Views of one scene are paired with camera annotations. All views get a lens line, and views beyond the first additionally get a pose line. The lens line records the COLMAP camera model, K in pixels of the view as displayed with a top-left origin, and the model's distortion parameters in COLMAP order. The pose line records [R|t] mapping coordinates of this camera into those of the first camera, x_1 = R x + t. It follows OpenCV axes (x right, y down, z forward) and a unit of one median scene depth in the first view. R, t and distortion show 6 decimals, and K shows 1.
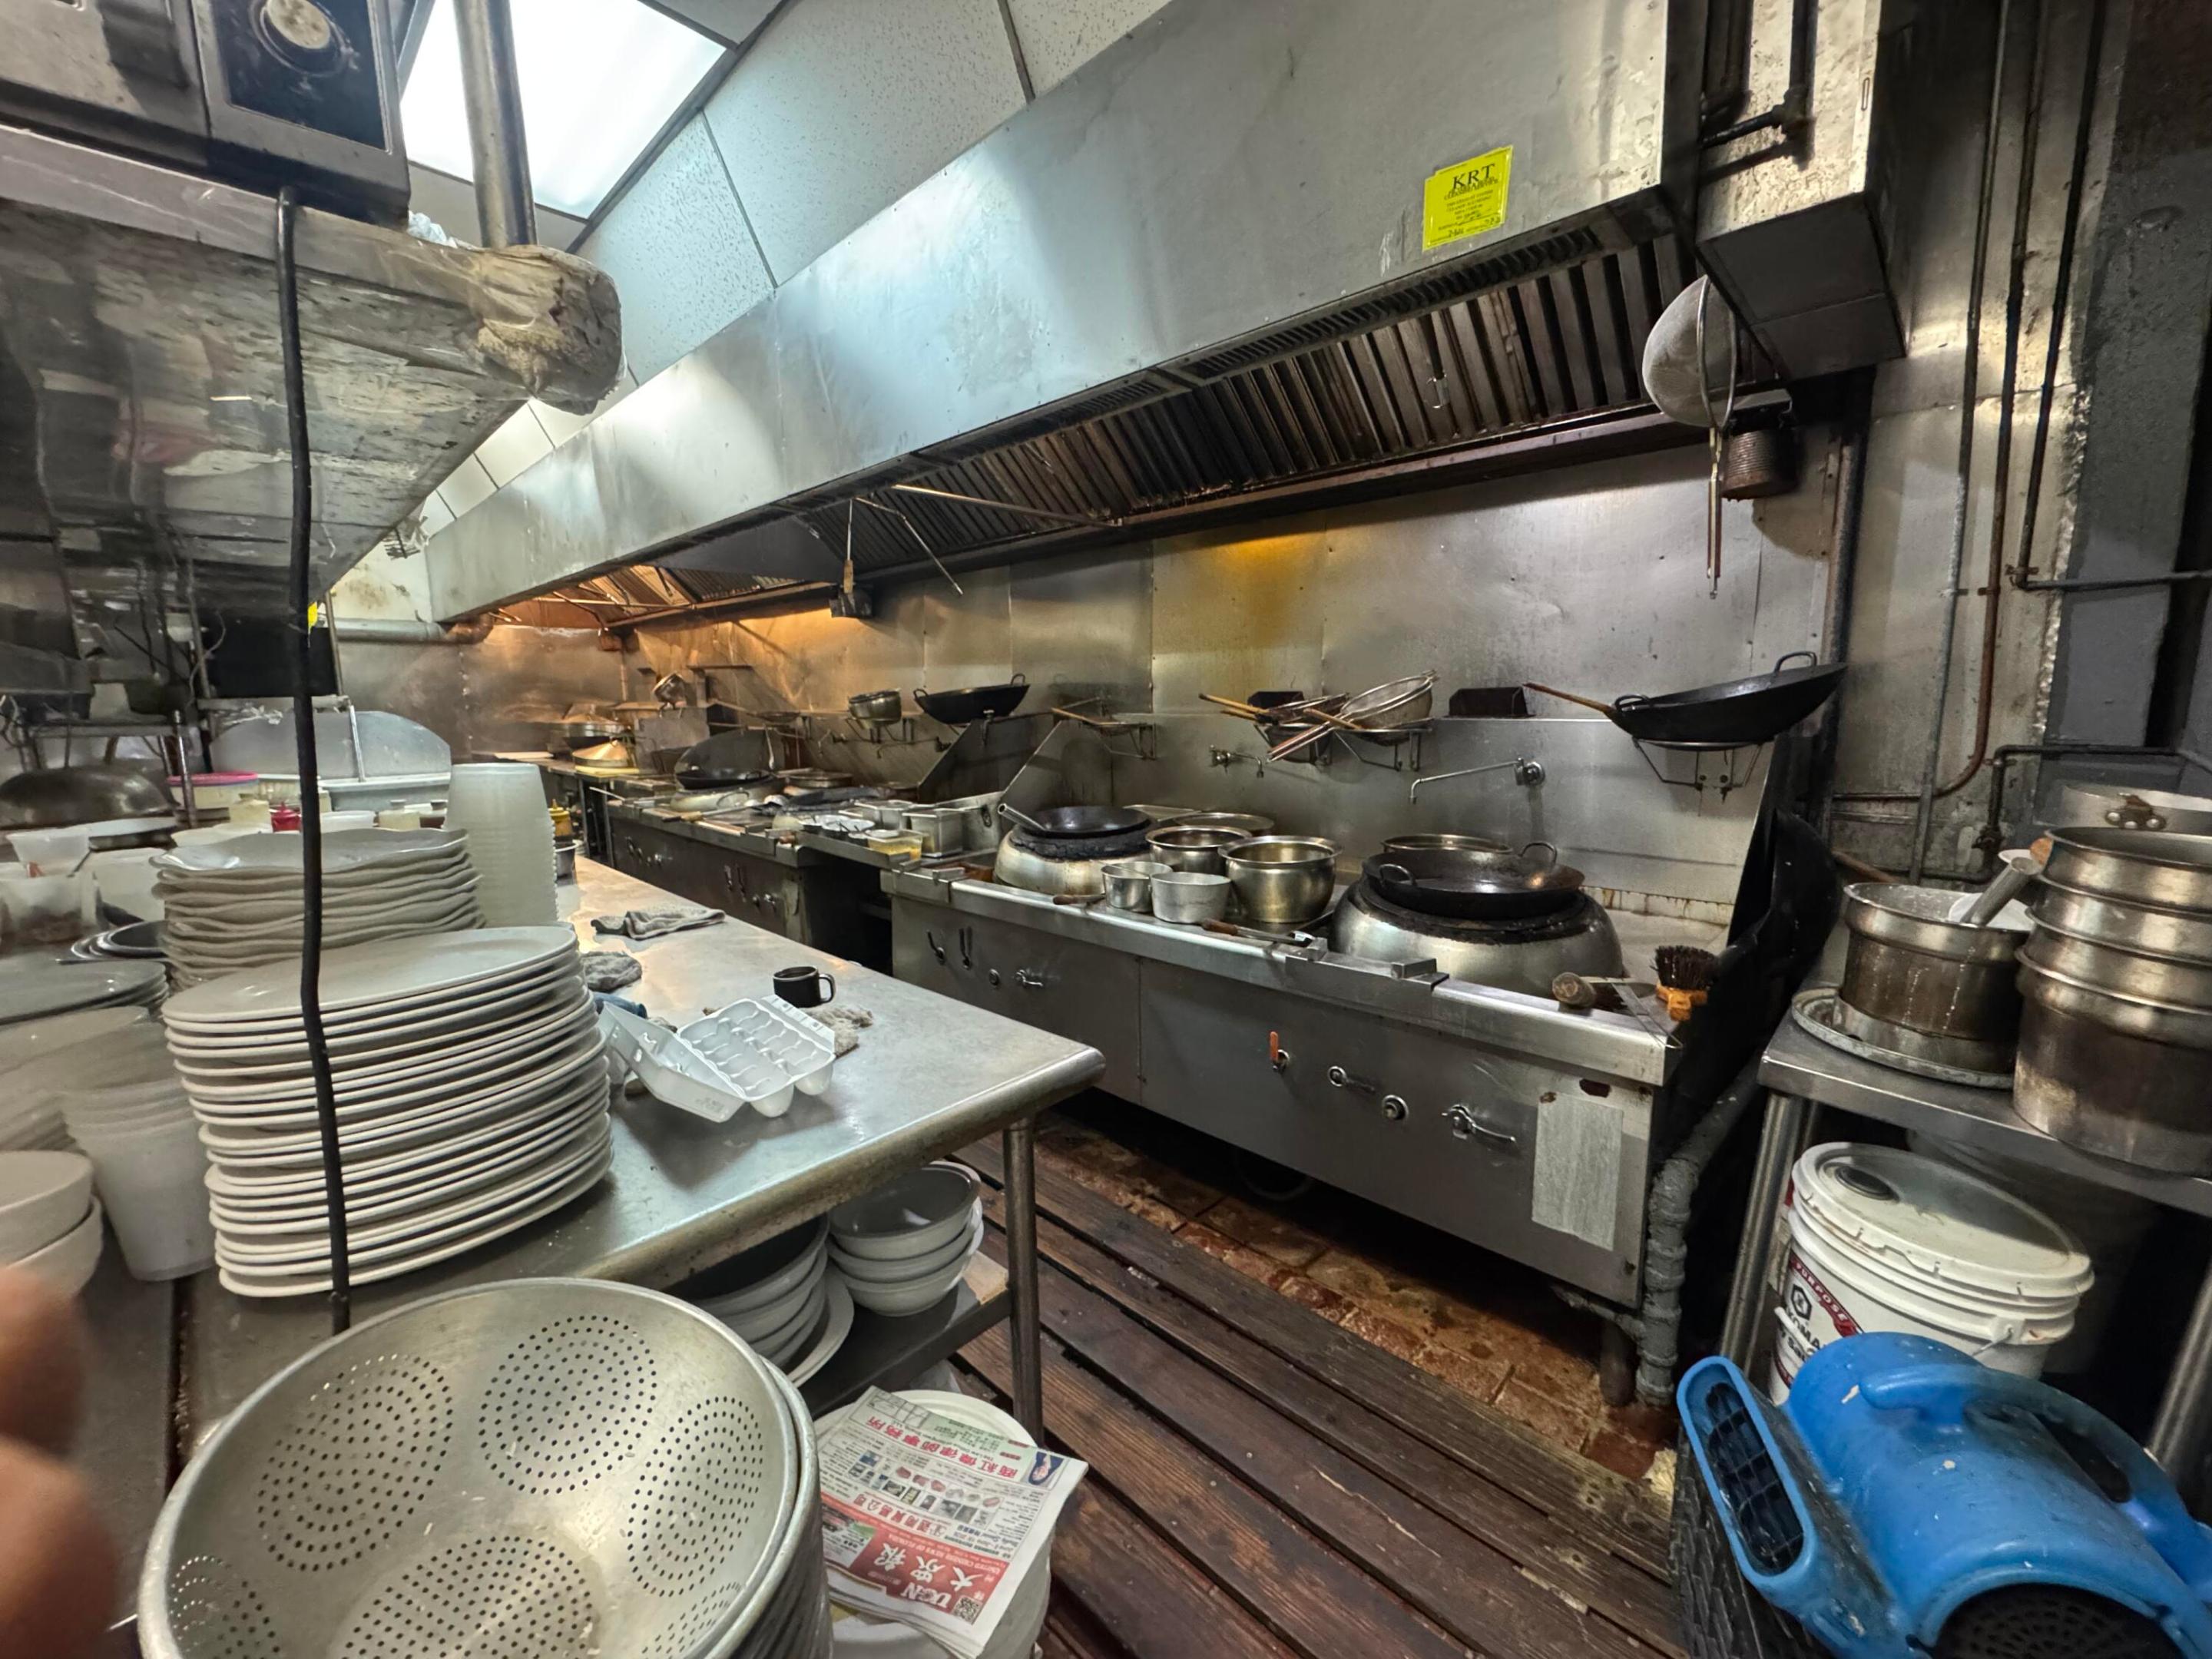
lens RADIAL K [[884.1, 0, 1103.4], [0, 884.1, 825.5], [0, 0, 1]] dist [-0.002259, 0.000008]
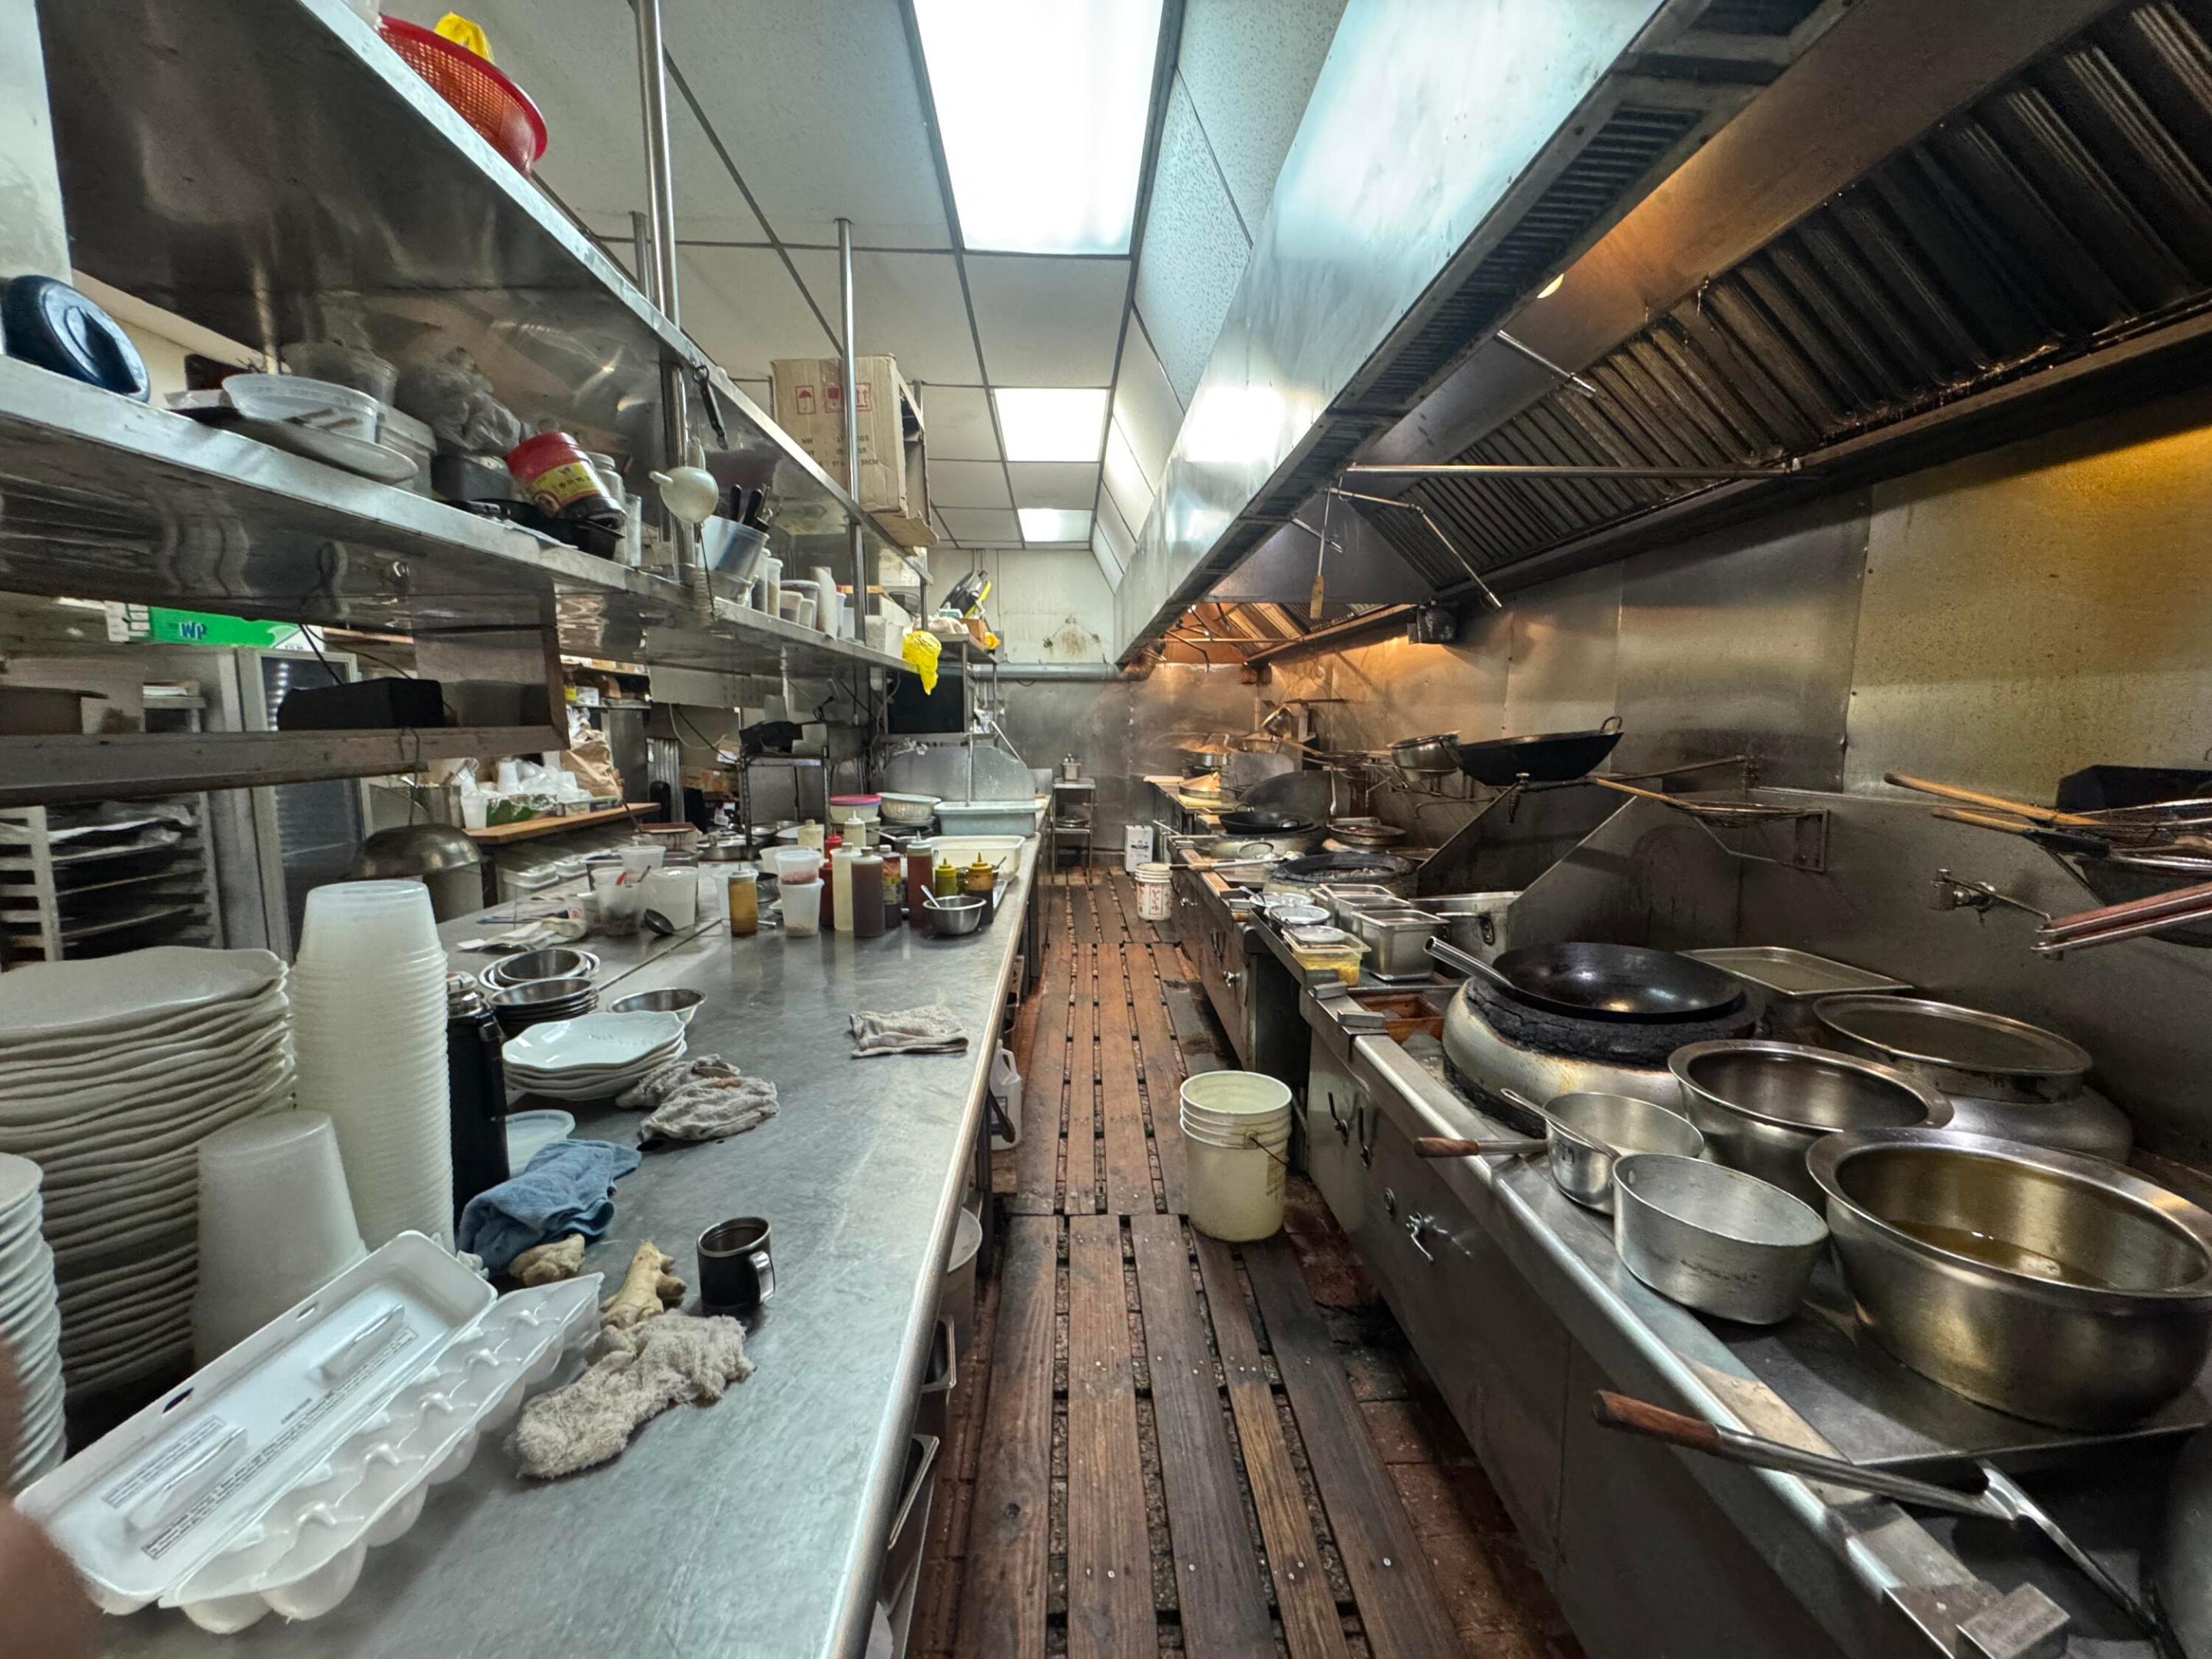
lens RADIAL K [[884.1, 0, 1103.4], [0, 884.1, 825.5], [0, 0, 1]] dist [-0.002259, 0.000008]
pose [[0.732075, 0.088856, -0.675404, 0.083812], [-0.106153, 0.994225, 0.015741, -0.055463], [0.672902, 0.060173, 0.737280, 0.231881]]
